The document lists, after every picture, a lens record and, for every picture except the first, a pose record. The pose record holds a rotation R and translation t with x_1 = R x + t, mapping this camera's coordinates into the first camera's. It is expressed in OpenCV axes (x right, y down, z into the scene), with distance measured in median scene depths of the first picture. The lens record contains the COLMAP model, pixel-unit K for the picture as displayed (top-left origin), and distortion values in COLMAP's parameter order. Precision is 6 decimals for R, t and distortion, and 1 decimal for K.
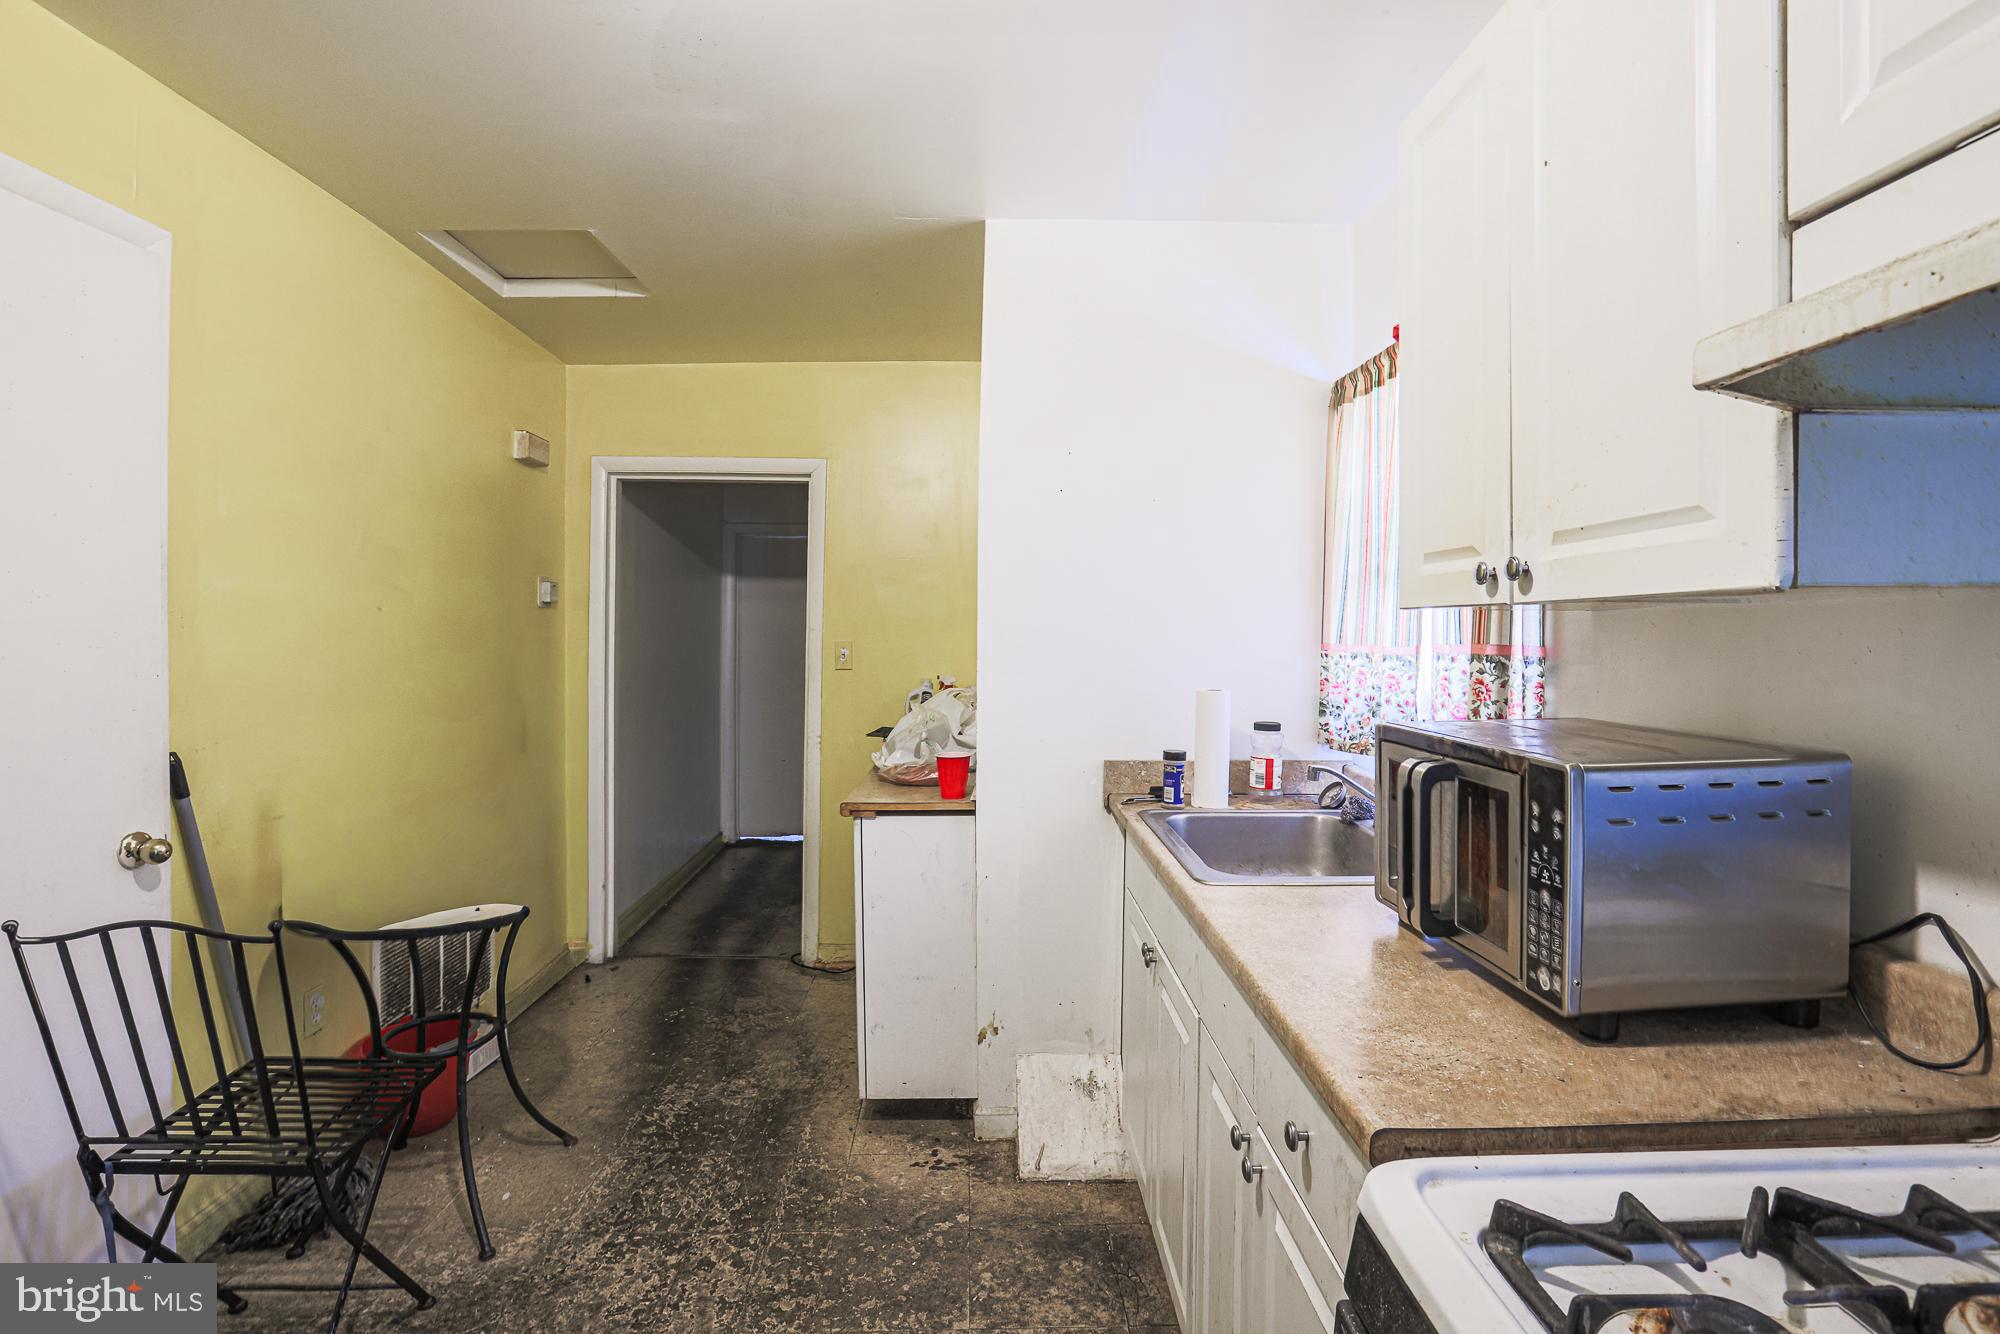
lens RADIAL K [[927.6, 0, 1000.8], [0, 927.6, 654.7], [0, 0, 1]] dist [-0.035242, 0.010108]
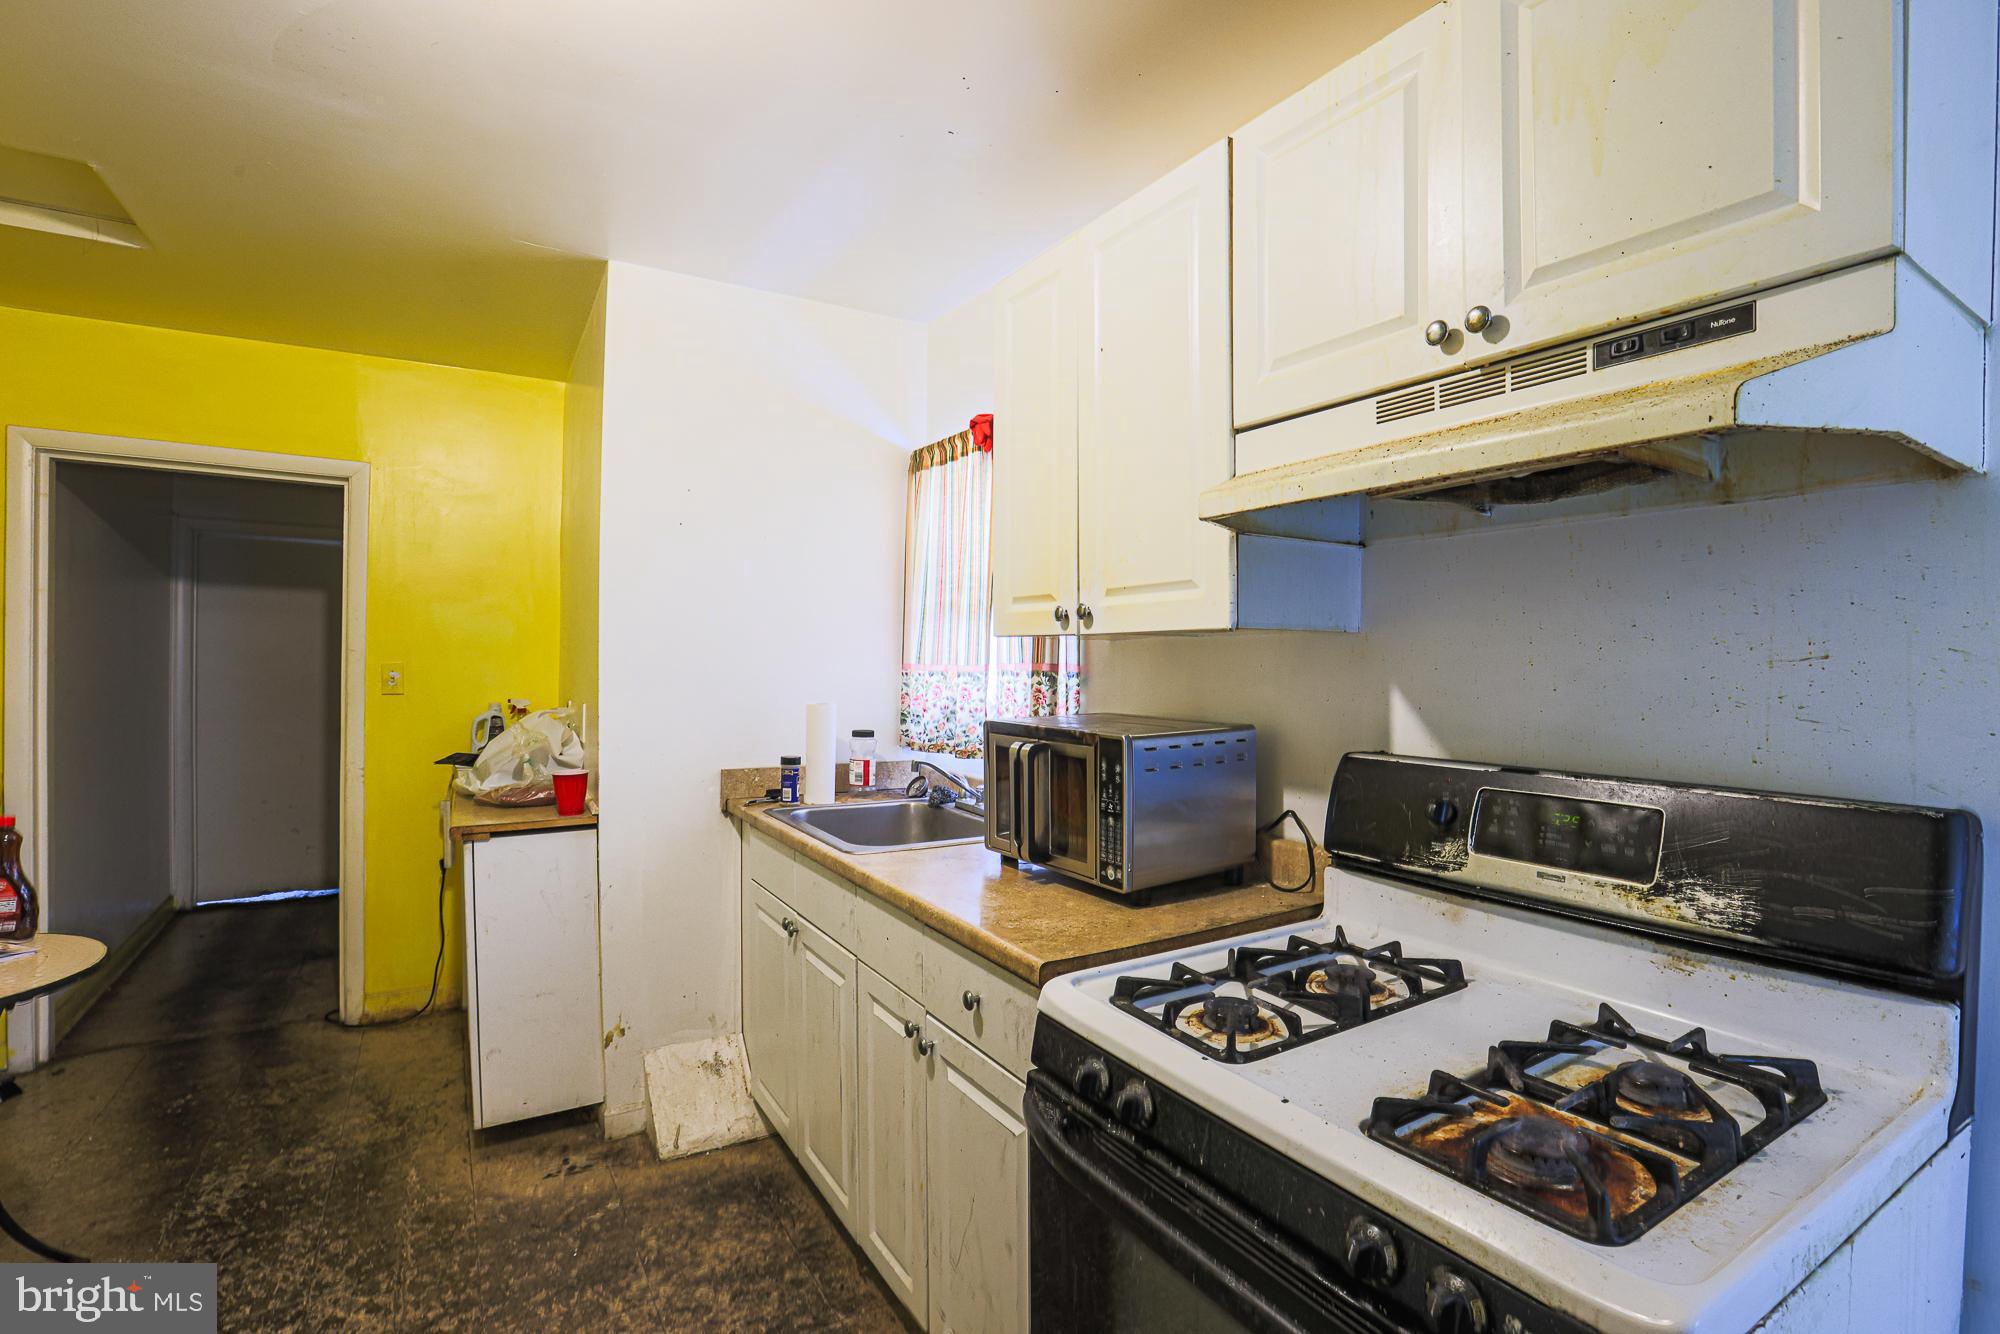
lens RADIAL K [[918.9, 0, 1008.1], [0, 918.9, 665.4], [0, 0, 1]] dist [-0.063443, 0.025242]
pose [[0.863722, 0.001907, 0.503965, -0.182828], [0.005487, 0.999898, -0.013187, 0.008381], [-0.503939, 0.014155, 0.863623, -0.144186]]
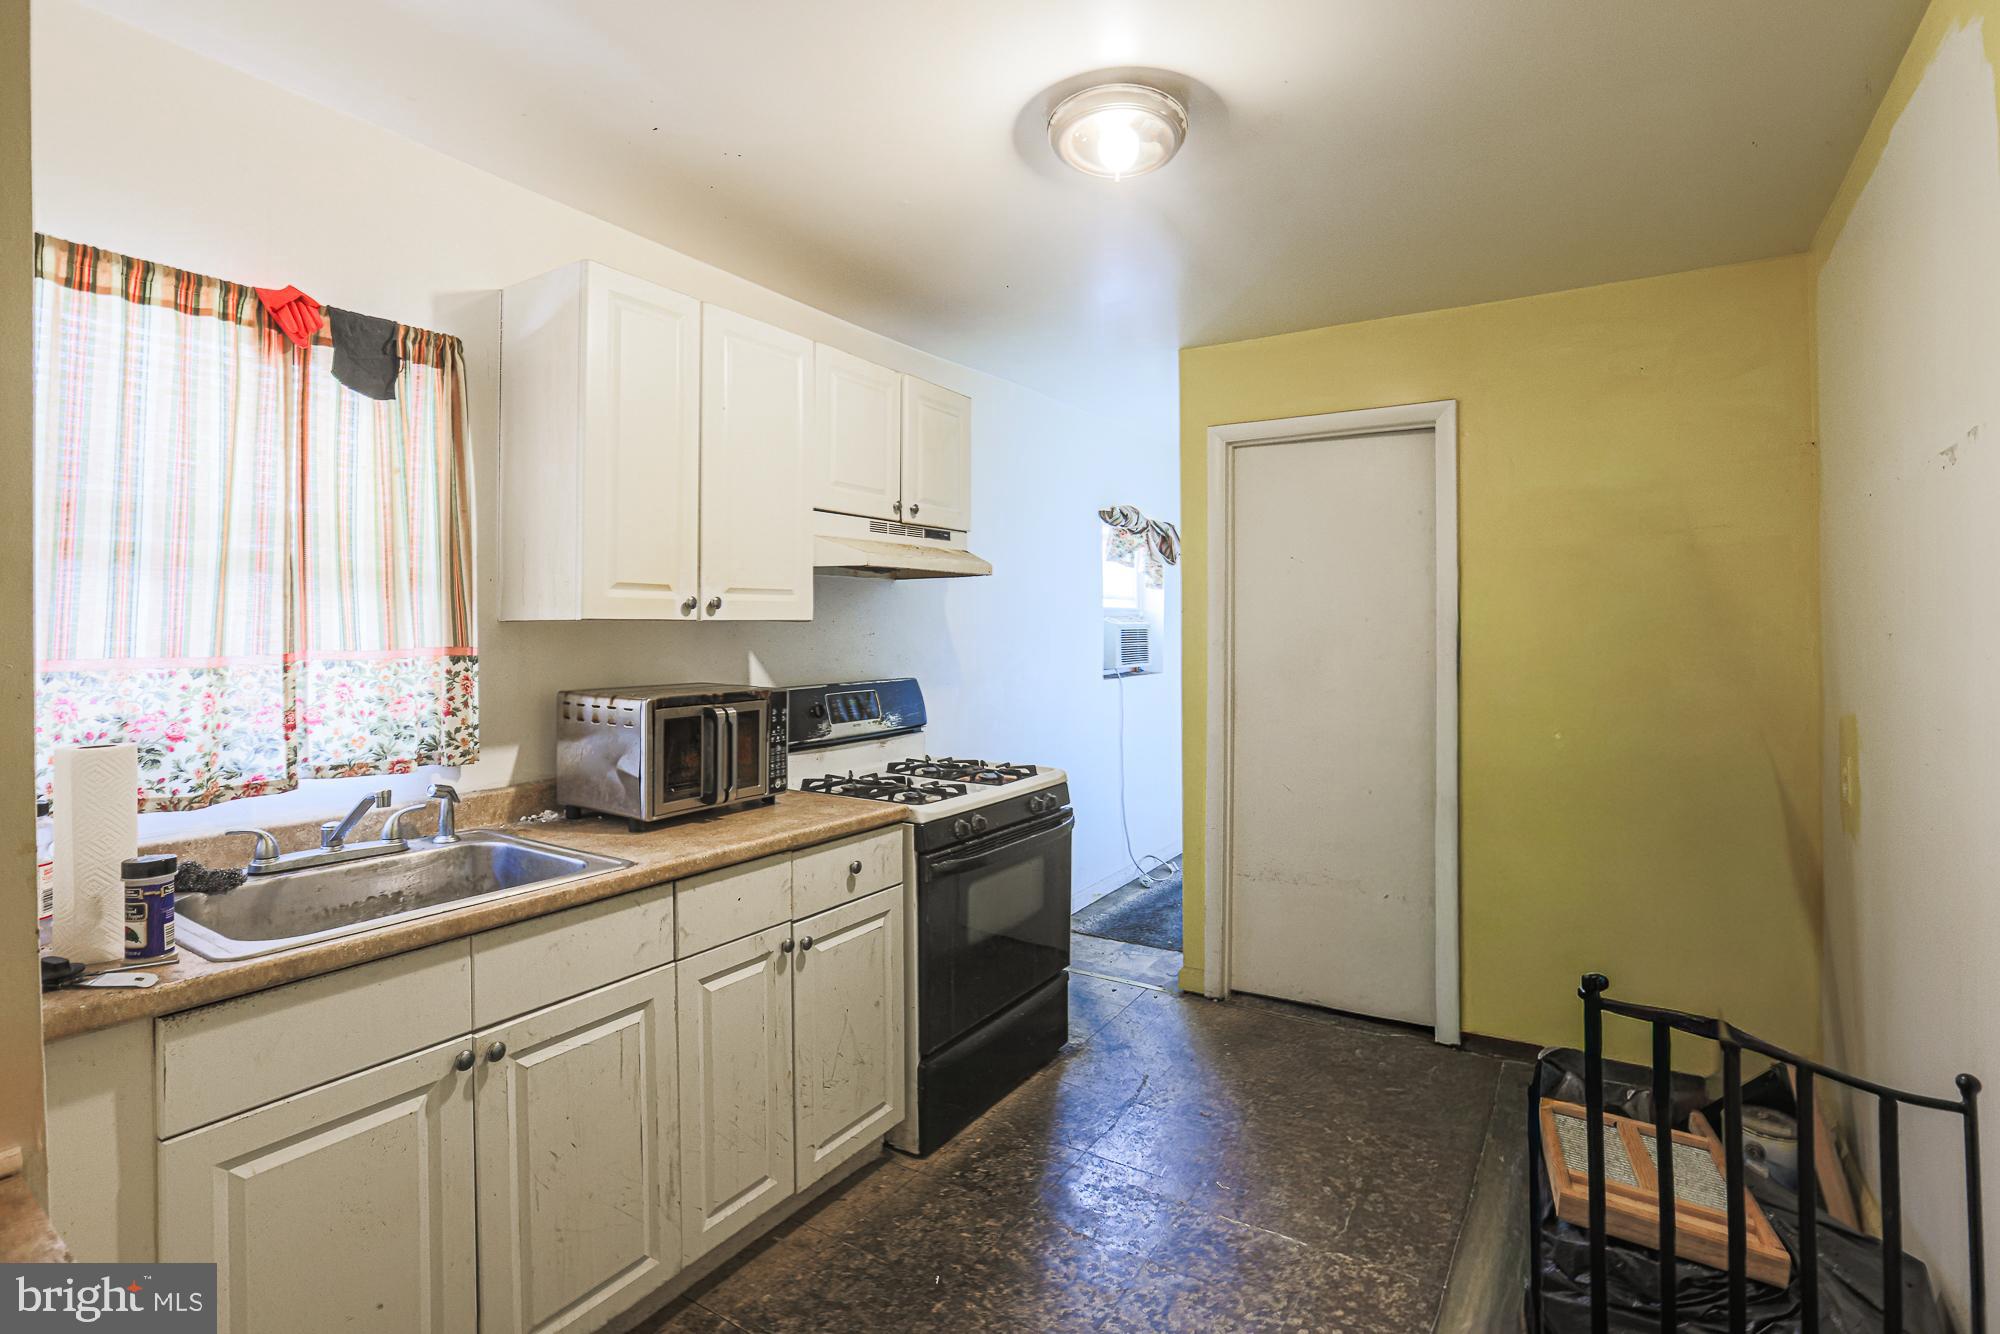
lens RADIAL K [[925.0, 0, 1001.0], [0, 925.0, 616.6], [0, 0, 1]] dist [-0.037201, 0.000391]
pose [[-0.827377, 0.014366, 0.561463, -0.617626], [0.019401, 0.999807, 0.003008, -0.034327], [-0.561311, 0.013382, -0.827497, 1.345885]]
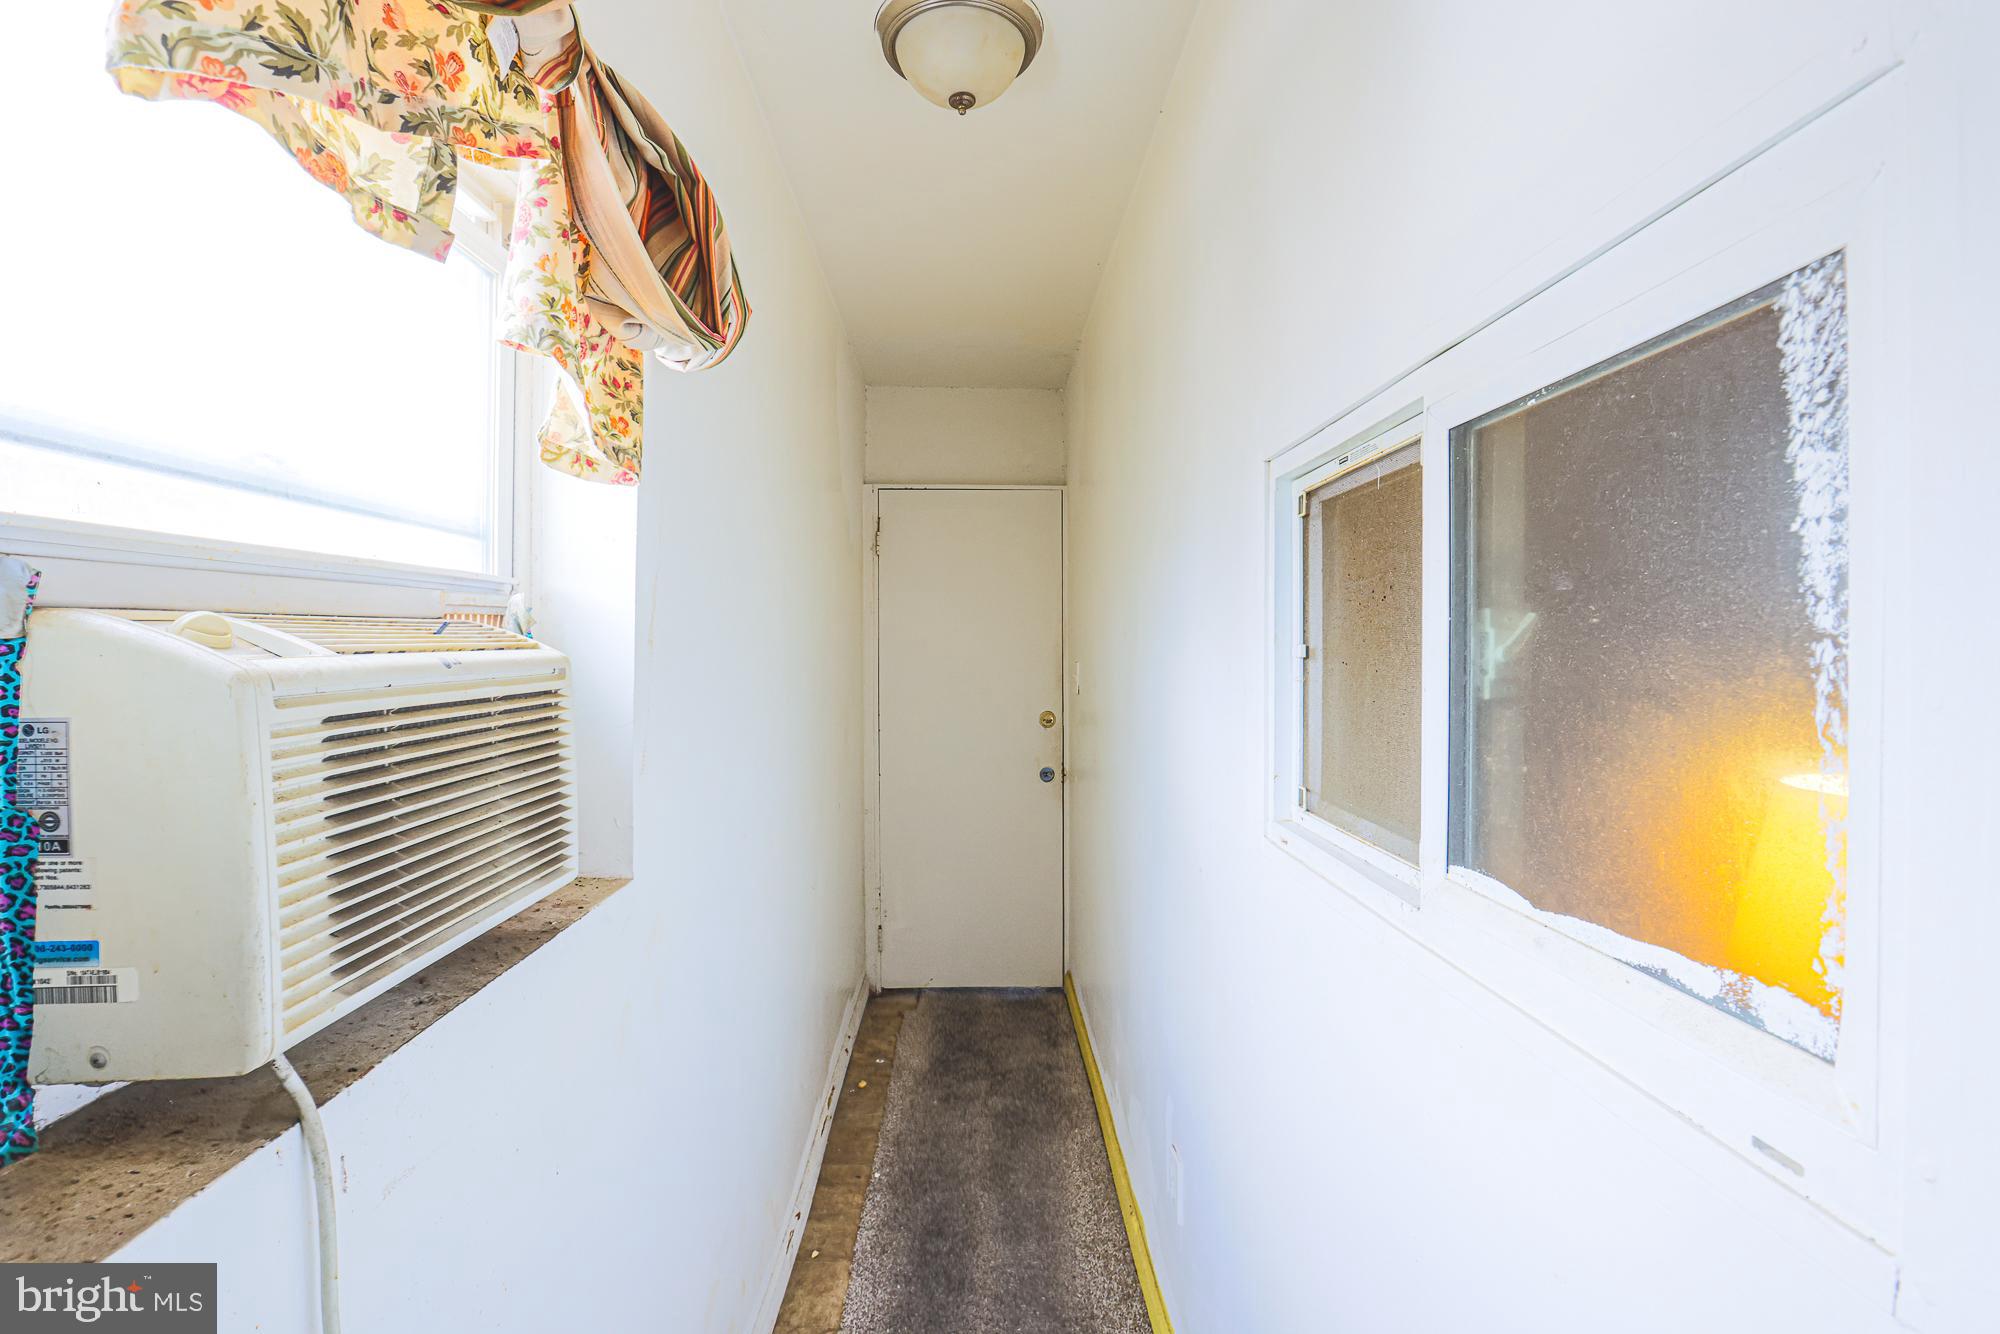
lens RADIAL K [[927.6, 0, 1000.8], [0, 927.6, 654.7], [0, 0, 1]] dist [-0.035242, 0.010108]
pose [[-0.999998, -0.000393, -0.001971, 0.331089], [-0.000466, 0.999305, 0.037262, -0.018323], [0.001955, 0.037263, -0.999304, -0.683913]]
